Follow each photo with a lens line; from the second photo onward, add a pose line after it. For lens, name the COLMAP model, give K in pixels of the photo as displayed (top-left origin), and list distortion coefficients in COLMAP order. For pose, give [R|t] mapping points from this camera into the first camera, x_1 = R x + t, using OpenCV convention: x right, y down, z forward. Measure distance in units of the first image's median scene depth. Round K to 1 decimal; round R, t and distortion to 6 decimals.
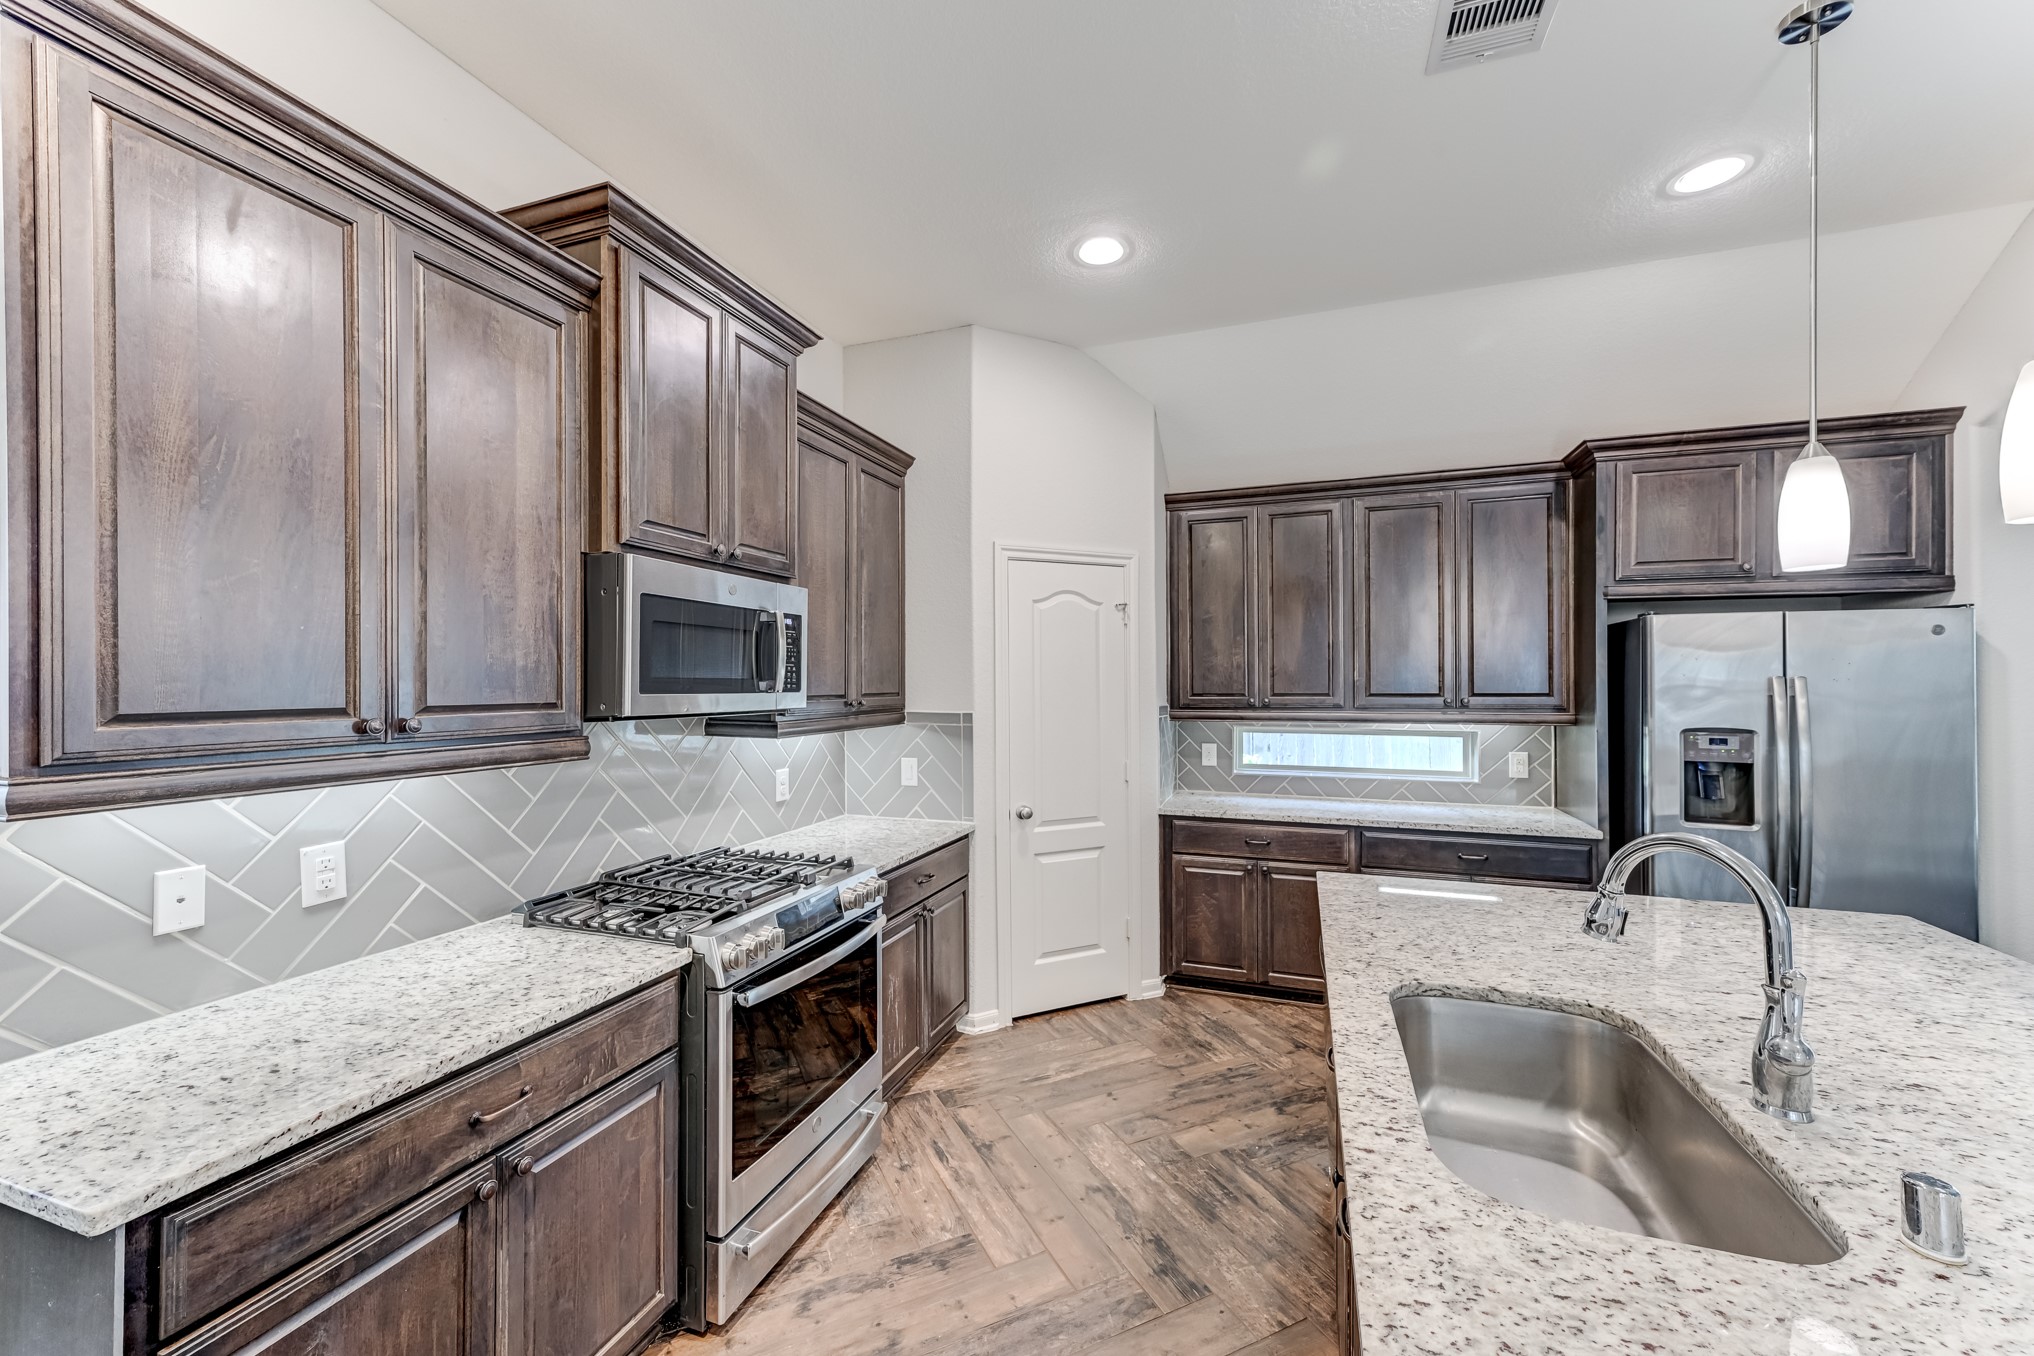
lens RADIAL K [[787.7, 0, 1014.3], [0, 787.7, 680.4], [0, 0, 1]] dist [0.009054, 0.000585]
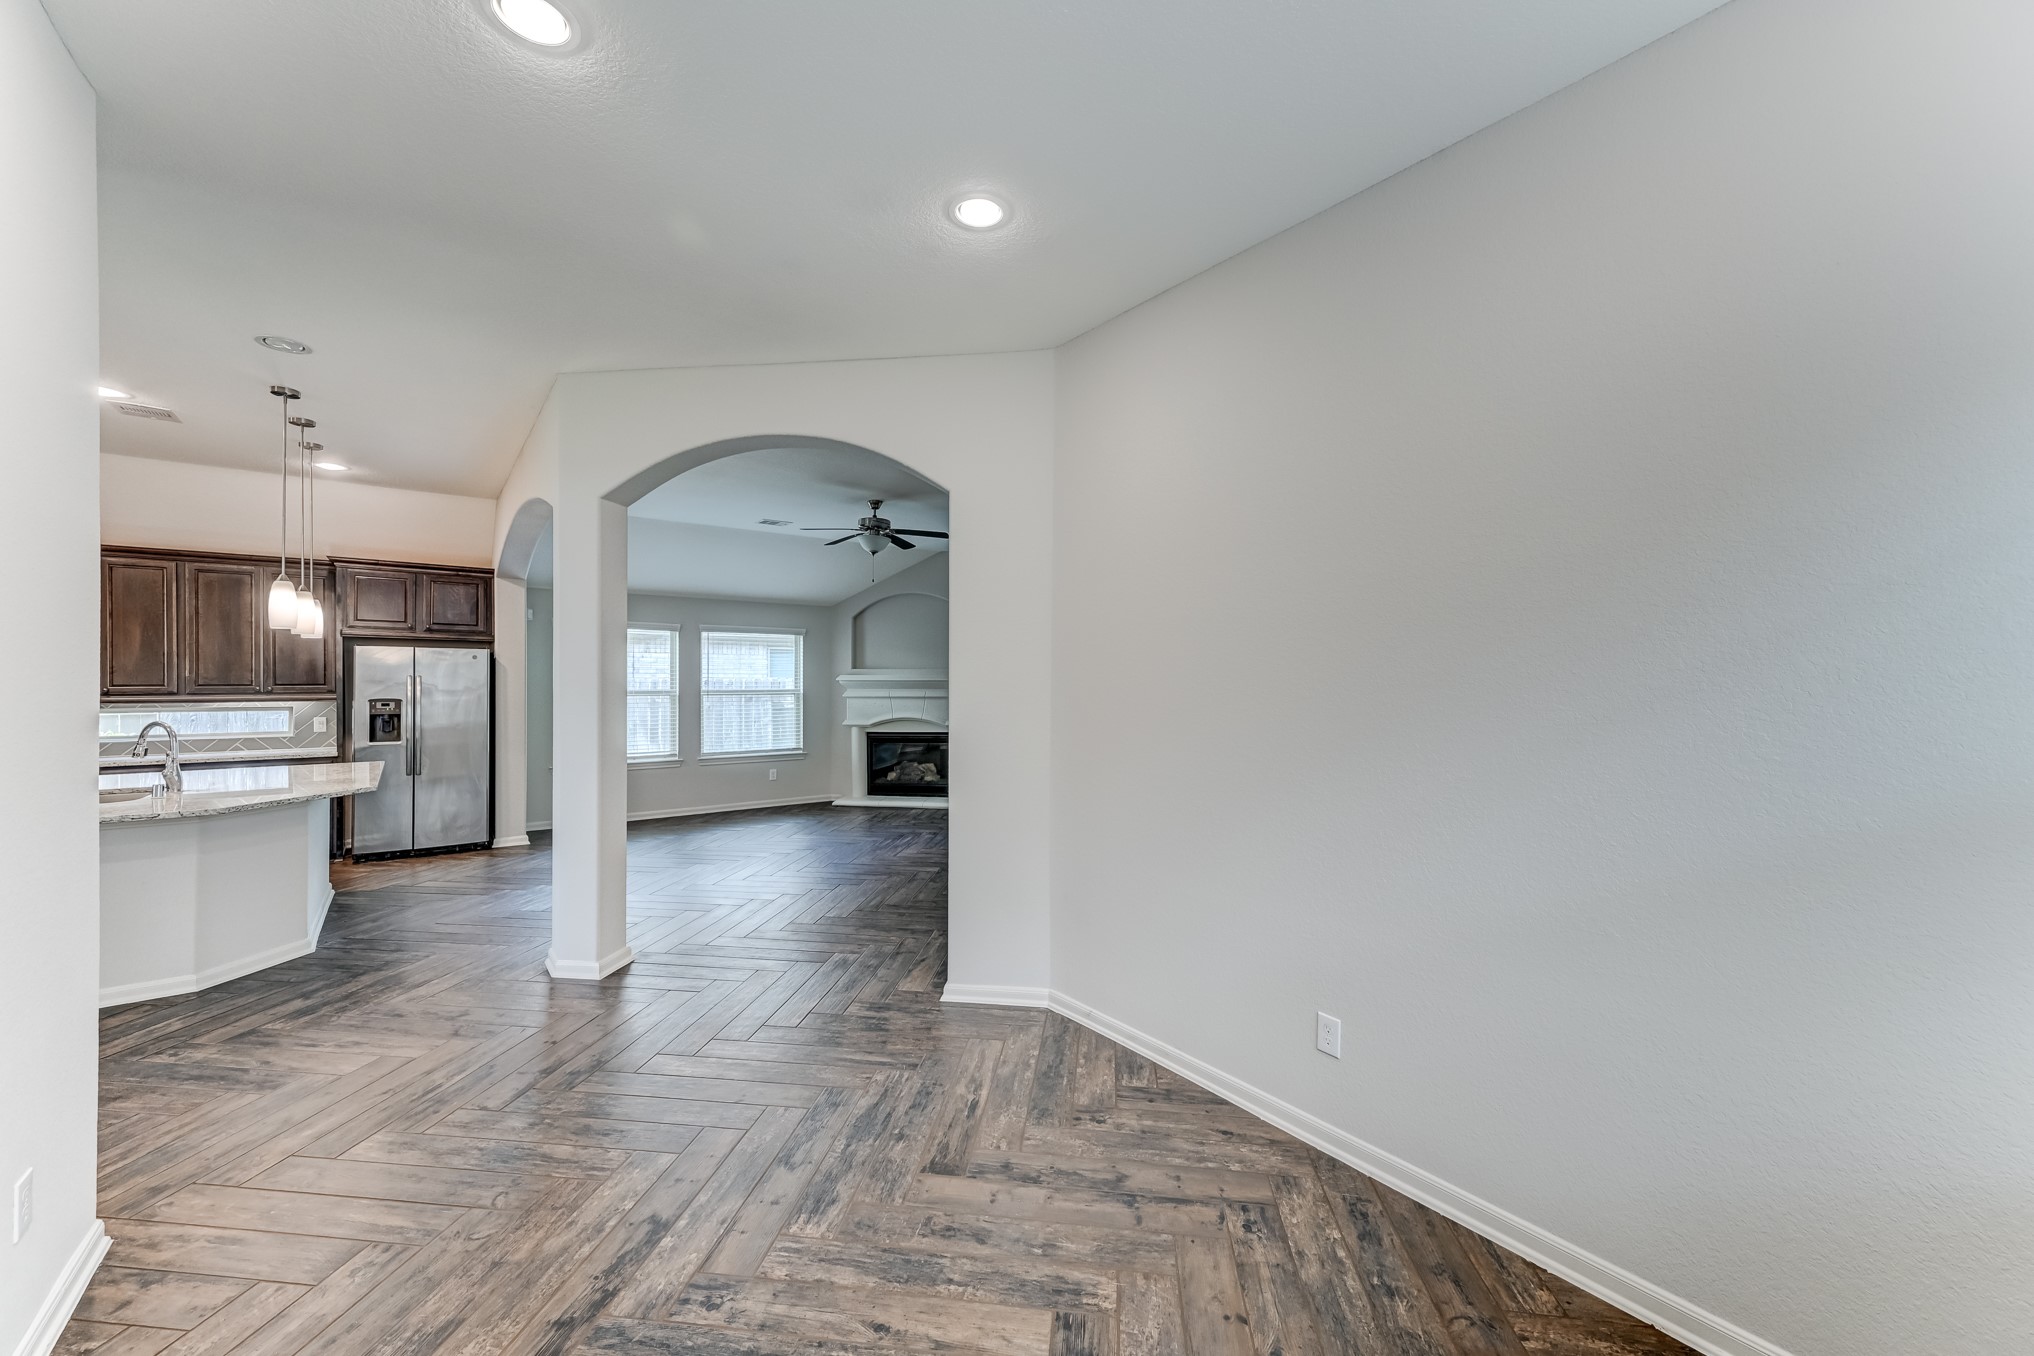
lens RADIAL K [[787.7, 0, 1012.5], [0, 787.7, 675.8], [0, 0, 1]] dist [0.009054, 0.000585]
pose [[0.543450, 0.005880, 0.839421, -0.014432], [-0.003649, 0.999983, -0.004642, 0.000575], [-0.839434, -0.000540, 0.543462, -1.697233]]
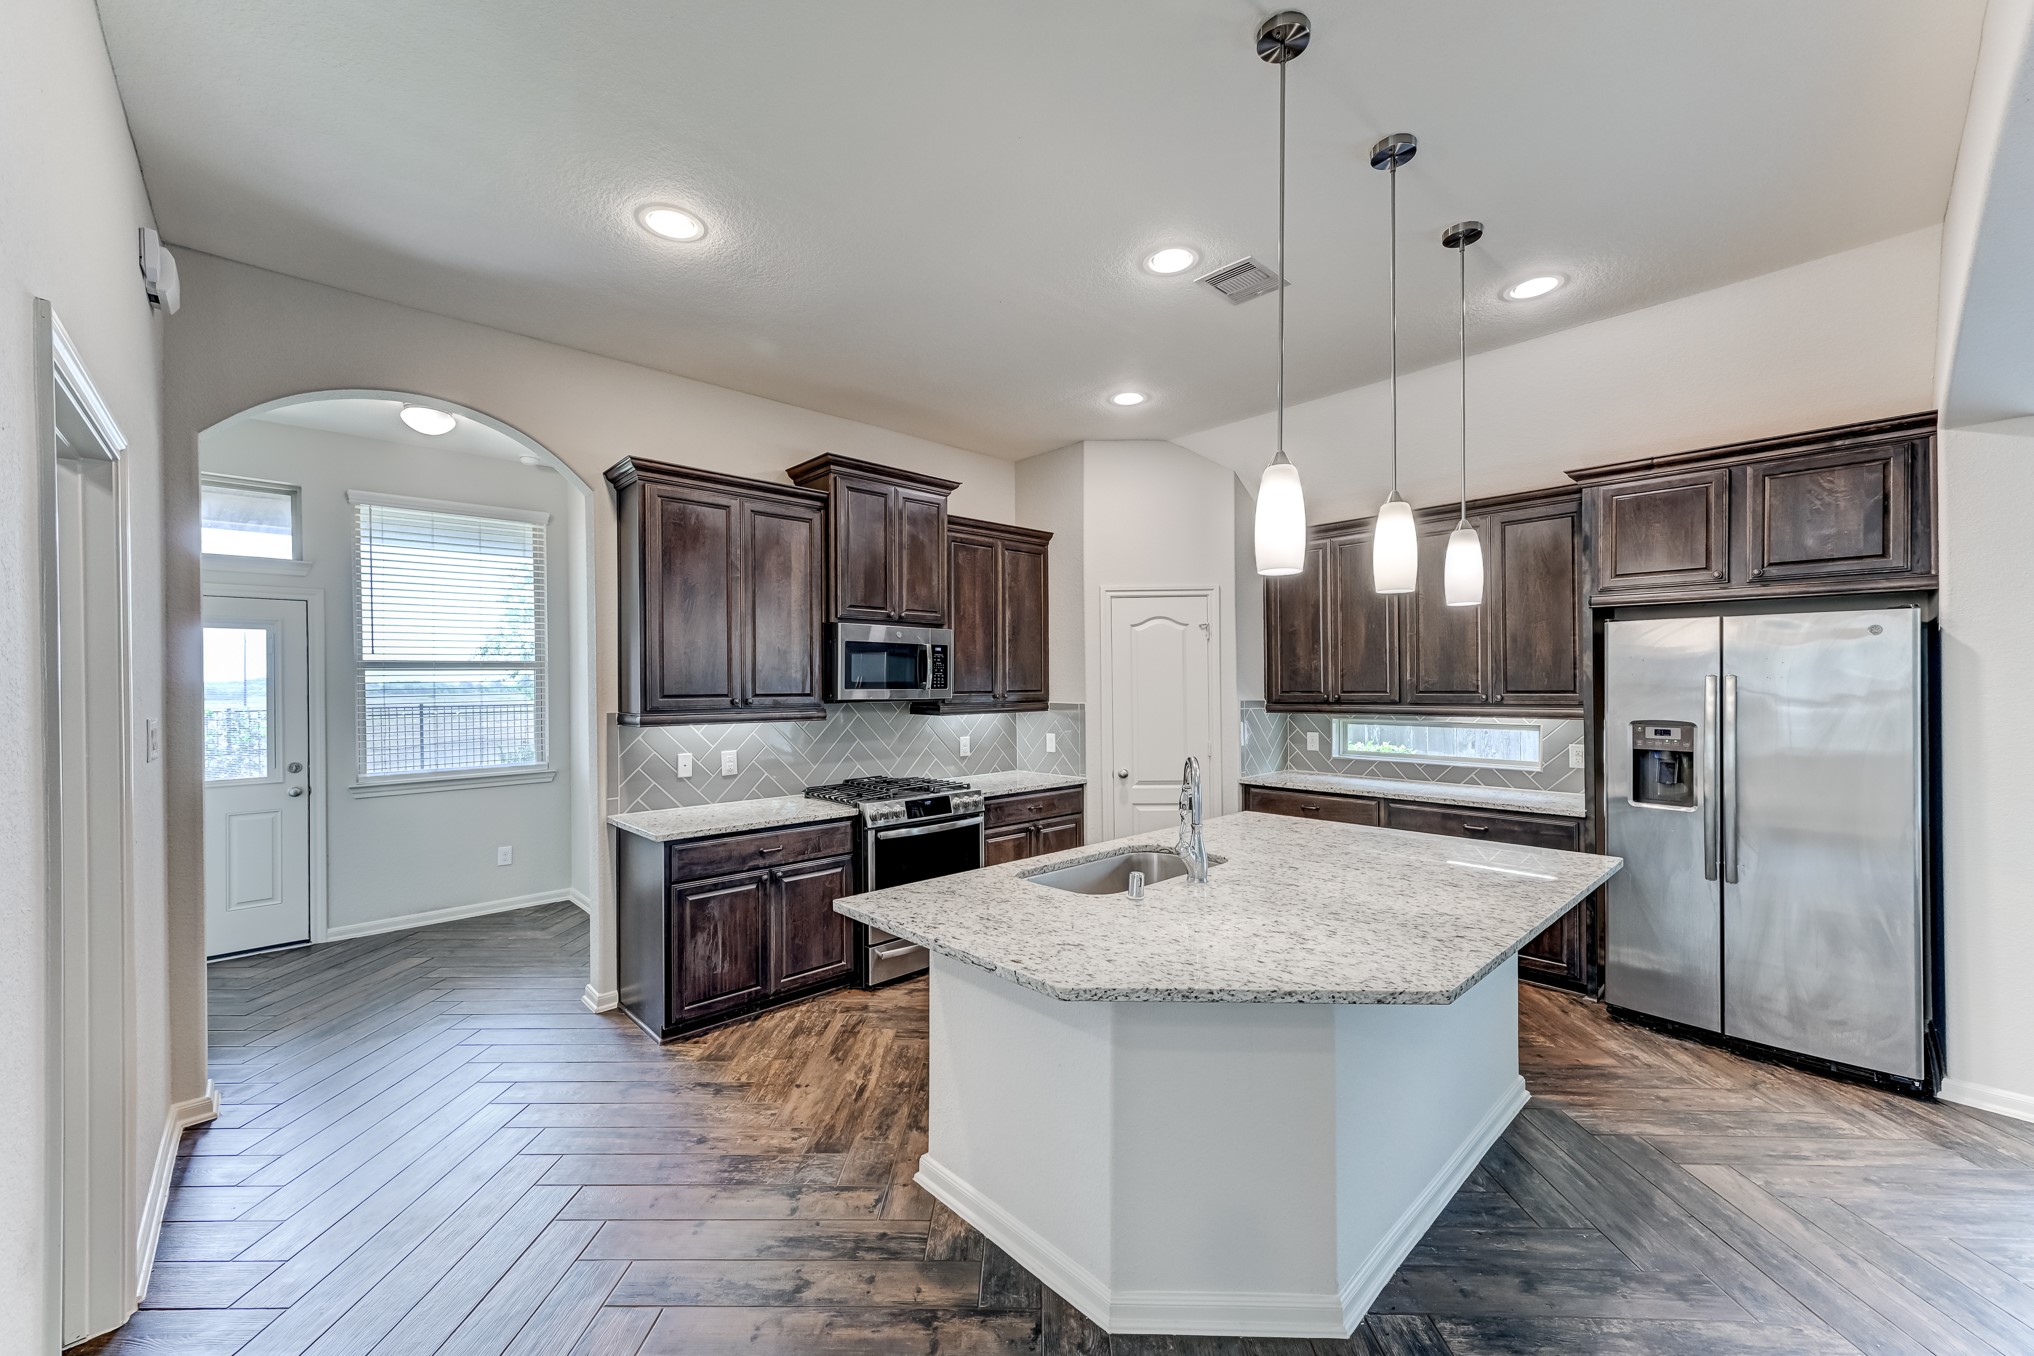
lens RADIAL K [[787.7, 0, 1014.2], [0, 787.7, 683.6], [0, 0, 1]] dist [0.009054, 0.000585]
pose [[0.891540, -0.003308, -0.452929, 0.587090], [0.004856, 0.999986, 0.002254, -0.000176], [0.452915, -0.004209, 0.891544, -0.443210]]
